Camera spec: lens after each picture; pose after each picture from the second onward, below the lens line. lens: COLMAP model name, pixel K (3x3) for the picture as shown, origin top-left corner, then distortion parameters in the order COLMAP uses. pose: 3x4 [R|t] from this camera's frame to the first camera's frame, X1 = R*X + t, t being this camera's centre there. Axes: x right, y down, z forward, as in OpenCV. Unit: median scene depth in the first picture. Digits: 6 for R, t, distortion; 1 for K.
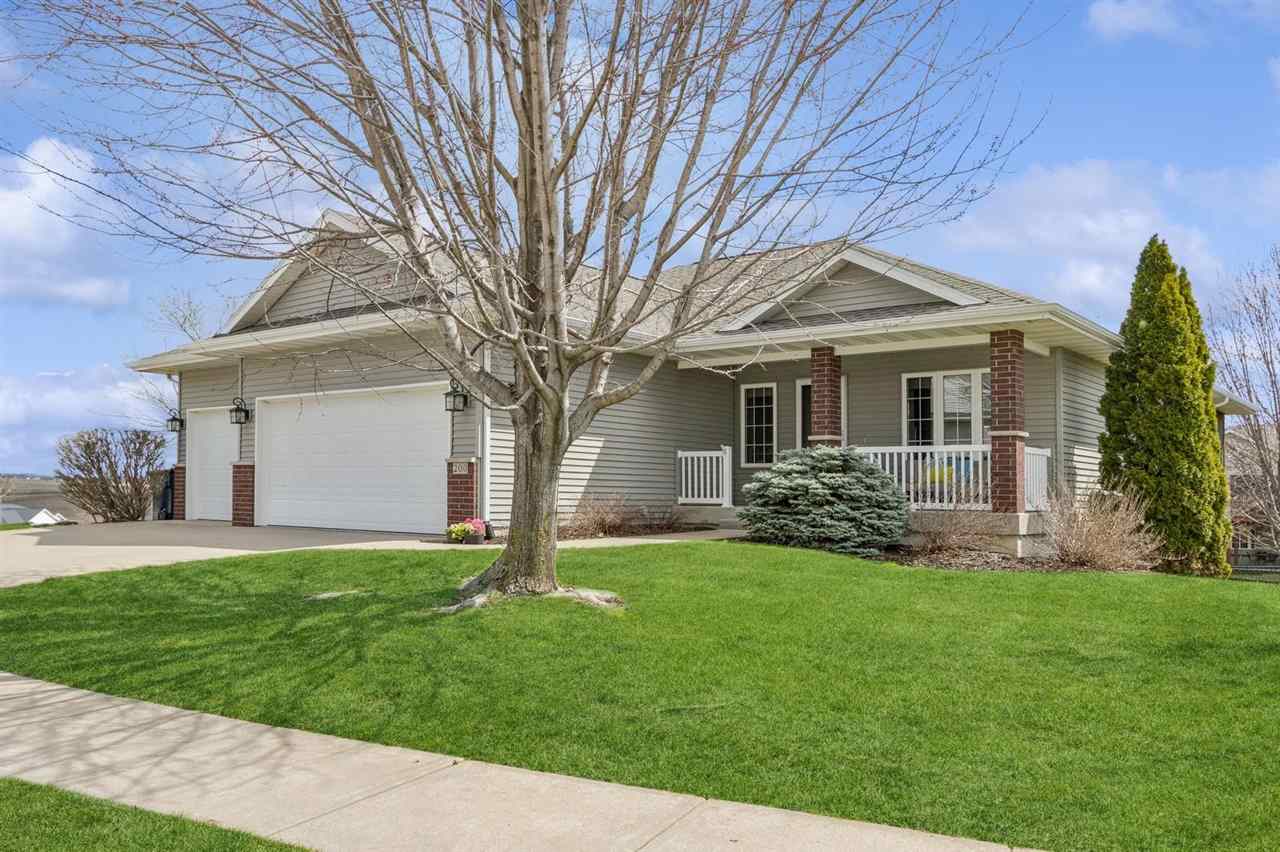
lens RADIAL K [[1003.2, 0, 640.0], [0, 1003.2, 426.0], [0, 0, 1]] dist [0.002080, -0.000059]
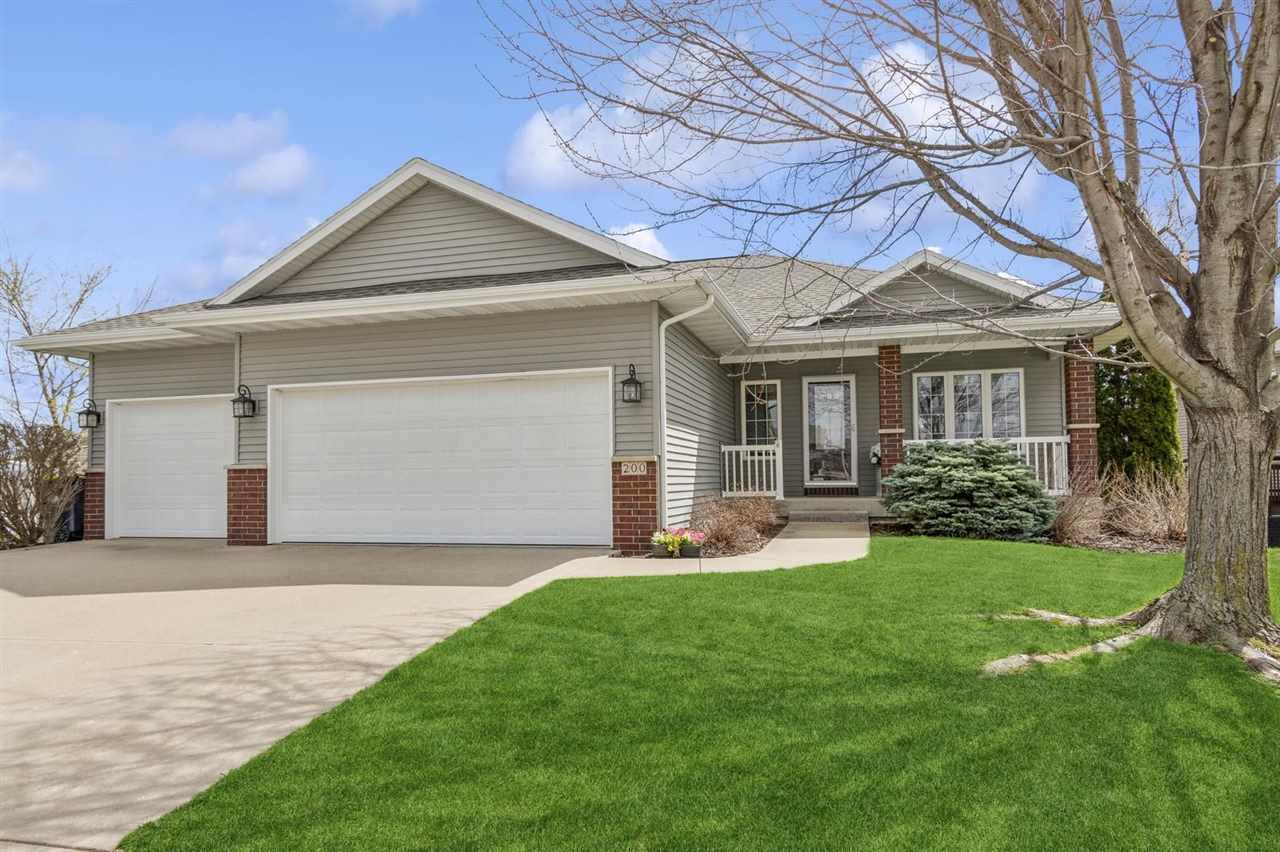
lens RADIAL K [[816.5, 0, 640.0], [0, 816.5, 426.0], [0, 0, 1]] dist [-0.000416, 0.000527]
pose [[0.925284, -0.002639, 0.379265, -0.370381], [0.001314, 0.999992, 0.003753, 0.002617], [-0.379272, -0.002975, 0.925280, 0.290094]]
